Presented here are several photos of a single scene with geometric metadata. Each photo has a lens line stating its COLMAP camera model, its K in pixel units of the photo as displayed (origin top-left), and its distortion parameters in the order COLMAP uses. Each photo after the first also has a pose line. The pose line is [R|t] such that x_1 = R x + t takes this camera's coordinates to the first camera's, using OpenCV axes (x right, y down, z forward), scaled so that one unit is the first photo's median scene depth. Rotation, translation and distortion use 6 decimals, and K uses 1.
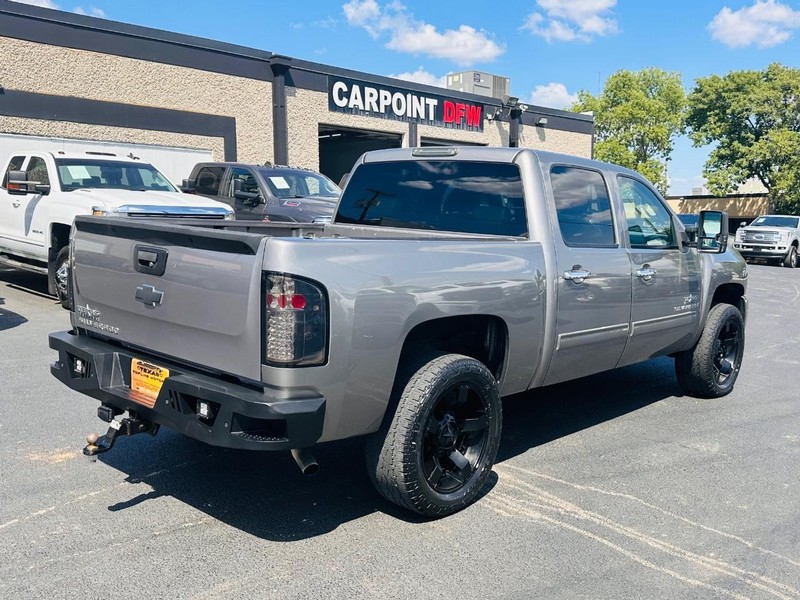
lens RADIAL K [[779.9, 0, 393.1], [0, 779.9, 298.5], [0, 0, 1]] dist [0.070919, 0.000000]
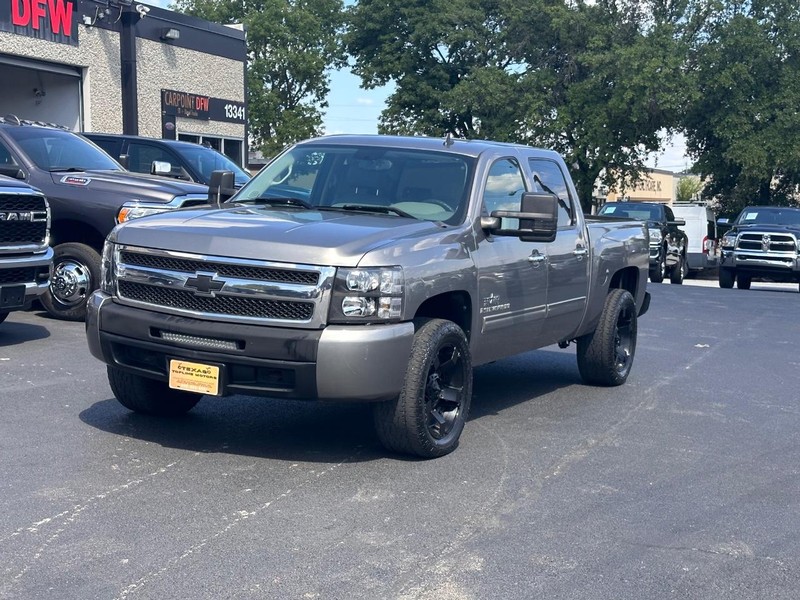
lens RADIAL K [[1314.6, 0, 397.3], [0, 1314.6, 305.5], [0, 0, 1]] dist [0.135139, 0.000000]
pose [[0.914271, -0.029740, 0.404010, -0.082134], [0.037029, 0.999262, -0.010238, -0.004230], [-0.403407, 0.024320, 0.914697, 0.018313]]
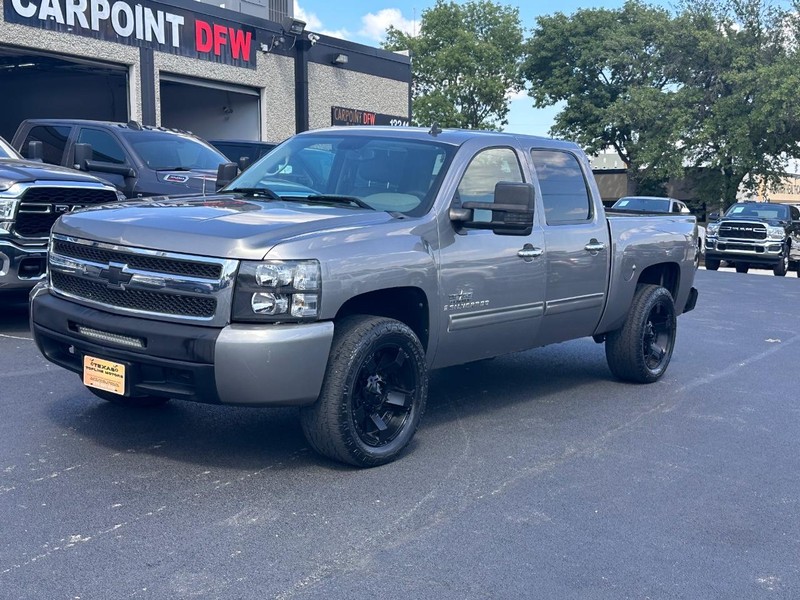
lens RADIAL K [[1058.0, 0, 403.9], [0, 1058.0, 302.8], [0, 0, 1]] dist [0.098711, 0.000000]
pose [[0.970915, -0.017275, 0.238802, 0.017842], [0.018278, 0.999831, -0.001989, -0.006862], [-0.238727, 0.006297, 0.971066, 0.083304]]
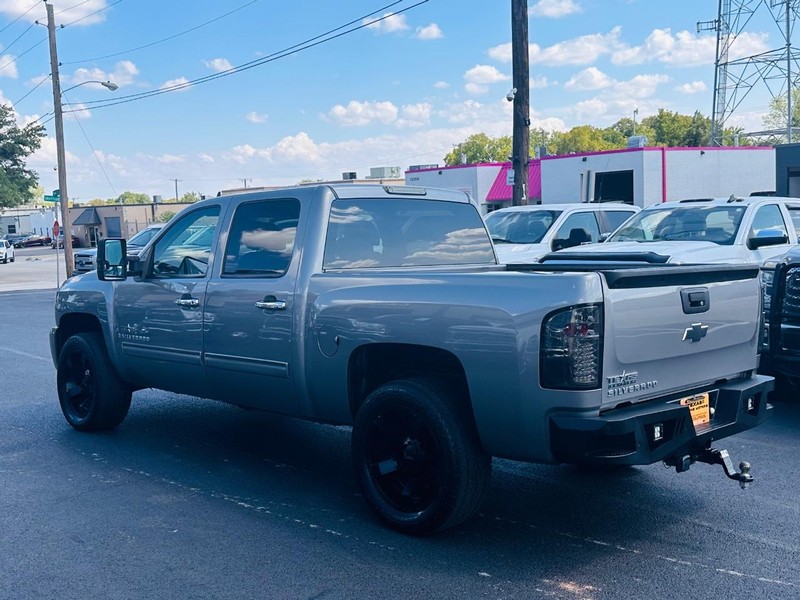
lens RADIAL K [[888.8, 0, 399.7], [0, 888.8, 305.6], [0, 0, 1]] dist [0.092213, 0.000000]
pose [[0.053706, -0.118618, 0.991486, -0.279570], [0.139047, 0.984134, 0.110207, -0.042017], [-0.988828, 0.131944, 0.069347, 0.236010]]
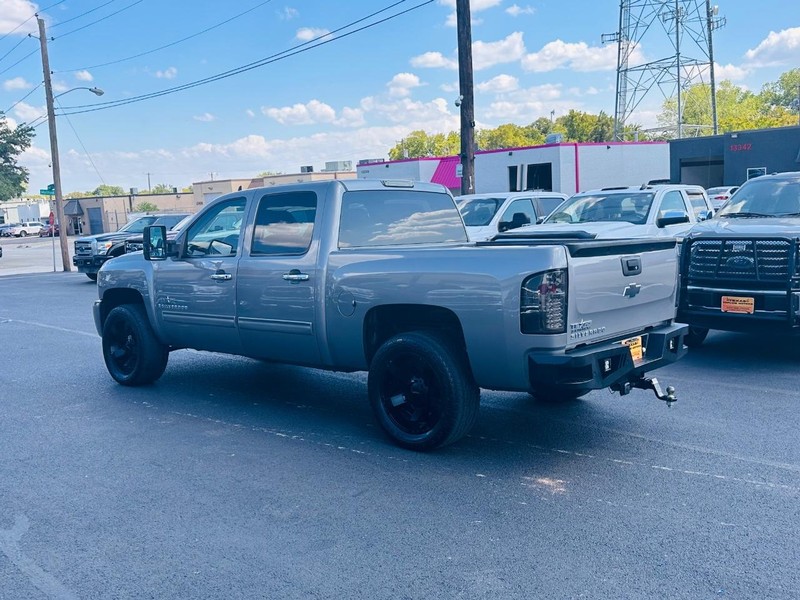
lens RADIAL K [[779.9, 0, 399.8], [0, 779.9, 297.5], [0, 0, 1]] dist [0.070919, 0.000000]
pose [[-0.013010, -0.138181, 0.990321, -0.308469], [0.150561, 0.978843, 0.138558, -0.045319], [-0.988515, 0.150907, 0.008070, 0.252913]]
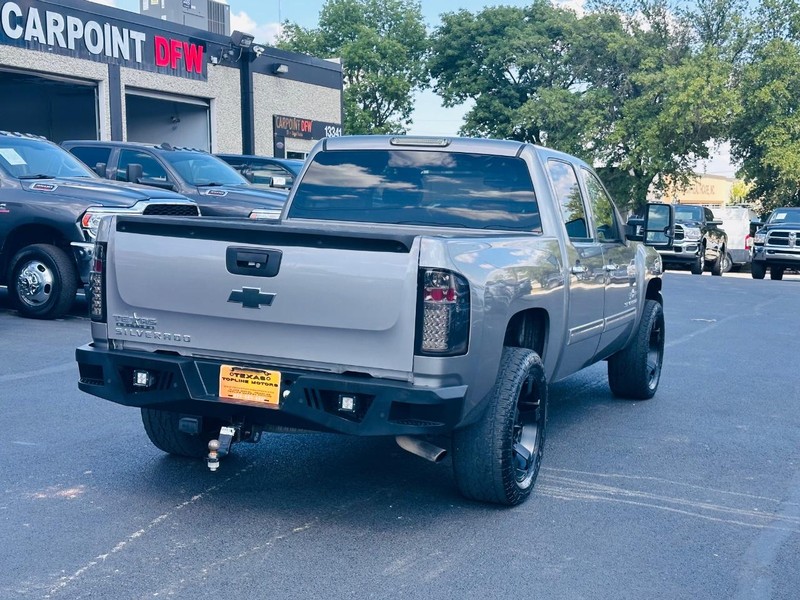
lens RADIAL K [[1199.2, 0, 395.7], [0, 1199.2, 303.0], [0, 0, 1]] dist [0.119287, 0.000000]
pose [[0.939601, -0.032576, 0.340717, -0.116859], [0.038544, 0.999199, -0.010759, 0.004720], [-0.340094, 0.023241, 0.940104, -0.082212]]
